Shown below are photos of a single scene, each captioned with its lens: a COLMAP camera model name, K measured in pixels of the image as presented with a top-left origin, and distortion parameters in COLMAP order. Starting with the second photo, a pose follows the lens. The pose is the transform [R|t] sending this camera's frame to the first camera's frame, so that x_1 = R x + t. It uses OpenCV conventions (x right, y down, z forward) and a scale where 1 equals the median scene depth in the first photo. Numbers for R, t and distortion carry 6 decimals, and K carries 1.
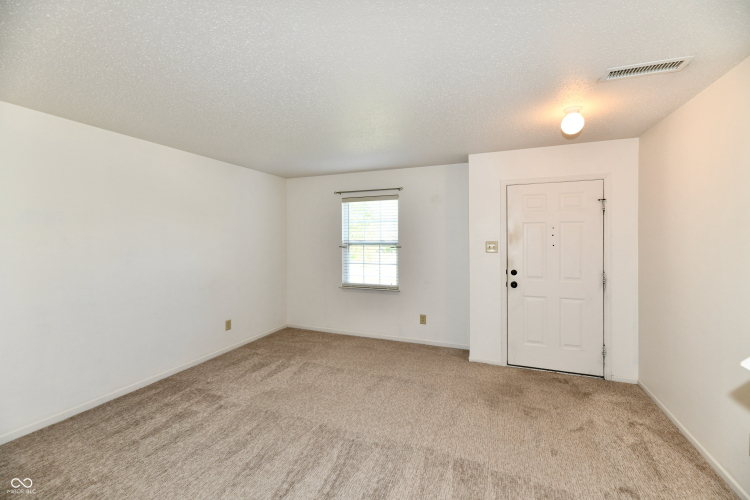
lens RADIAL K [[308.4, 0, 379.5], [0, 308.4, 240.7], [0, 0, 1]] dist [-0.000549, -0.002849]
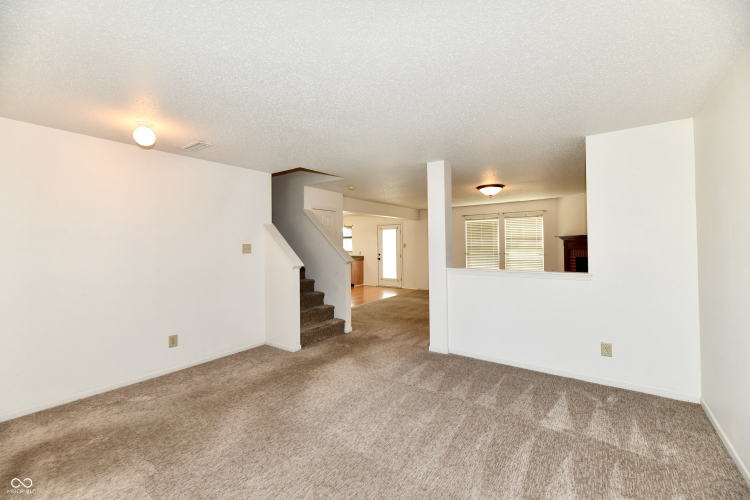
lens RADIAL K [[312.2, 0, 378.1], [0, 312.2, 238.1], [0, 0, 1]] dist [0.002543, 0.000145]
pose [[-0.969294, 0.018950, 0.245175, -0.271926], [0.014154, 0.999673, -0.021312, 0.012228], [-0.245499, -0.017187, -0.969244, 1.094183]]
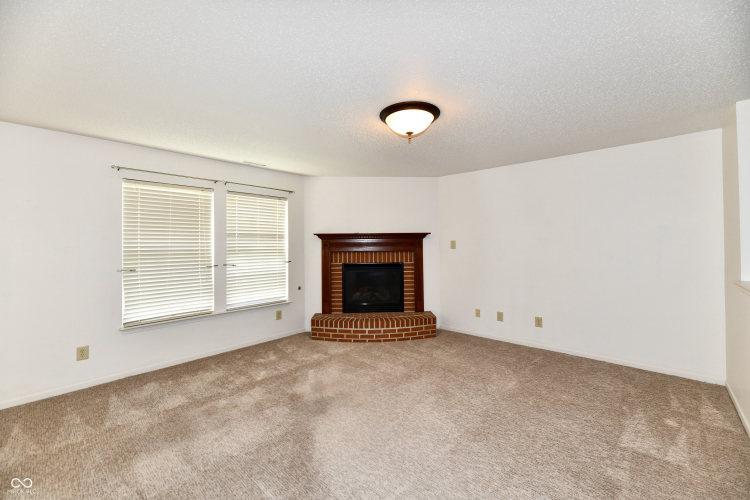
lens RADIAL K [[308.4, 0, 379.6], [0, 308.4, 240.4], [0, 0, 1]] dist [-0.000549, -0.002849]
pose [[-0.346617, -0.004919, -0.937994, 0.176524], [0.007512, 0.999940, -0.008020, 0.015286], [0.937977, -0.009826, -0.346559, -0.237250]]
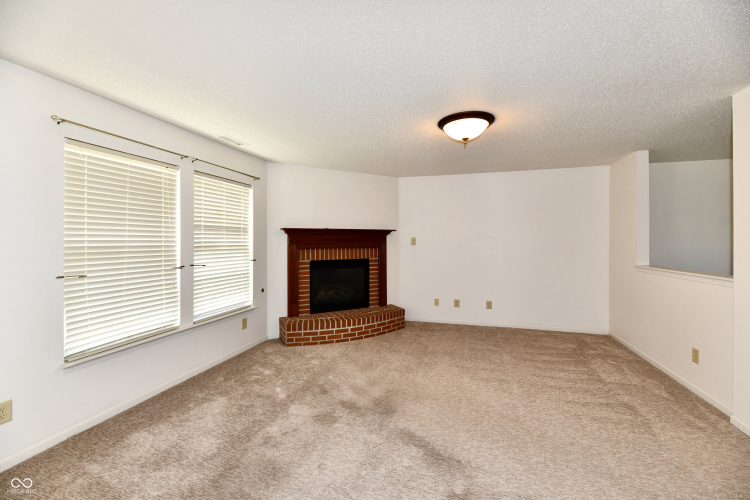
lens RADIAL K [[308.4, 0, 379.3], [0, 308.4, 240.0], [0, 0, 1]] dist [-0.000549, -0.002849]
pose [[0.099599, 0.001670, -0.995026, 0.232537], [-0.001620, 0.999998, 0.001516, 0.016873], [0.995026, 0.001461, 0.099602, -0.646159]]
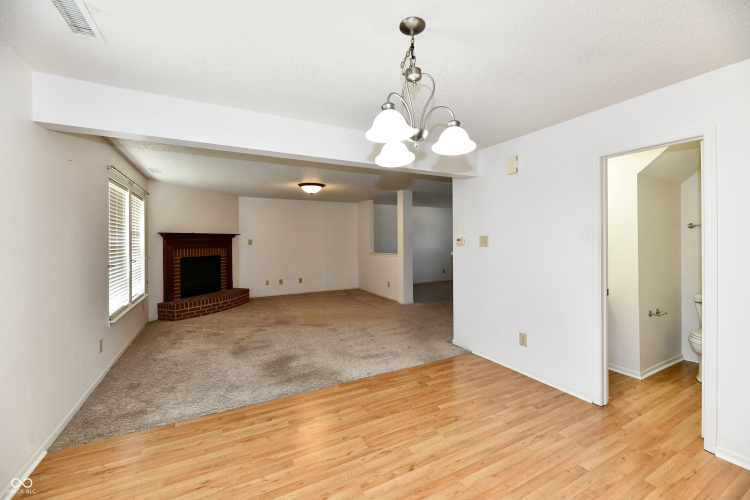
lens RADIAL K [[308.4, 0, 379.9], [0, 308.4, 239.5], [0, 0, 1]] dist [-0.000549, -0.002849]
pose [[0.766288, -0.003953, -0.642485, 0.732787], [0.002718, 0.999992, -0.002911, 0.015791], [0.642492, 0.000484, 0.766292, -1.279630]]
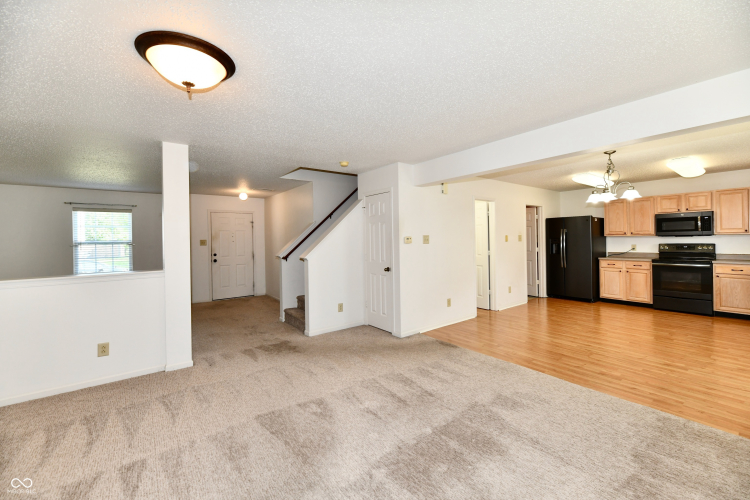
lens RADIAL K [[308.4, 0, 380.0], [0, 308.4, 239.2], [0, 0, 1]] dist [-0.000549, -0.002849]
pose [[0.507367, -0.005875, 0.861710, -0.655593], [0.016238, 0.999864, -0.002743, 0.018639], [-0.861577, 0.015384, 0.507393, -0.837178]]
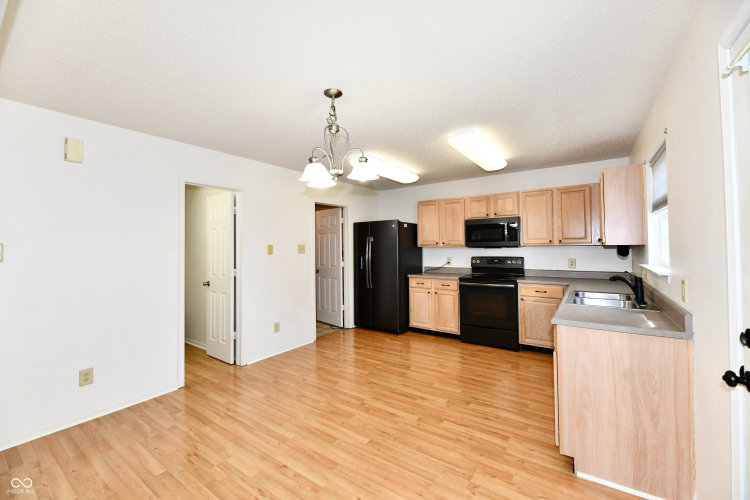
lens RADIAL K [[308.4, 0, 379.8], [0, 308.4, 239.3], [0, 0, 1]] dist [-0.000549, -0.002849]
pose [[0.221774, 0.023118, 0.974824, 0.043759], [0.011885, 0.999581, -0.026409, 0.017974], [-0.975026, 0.017443, 0.221406, -1.157008]]
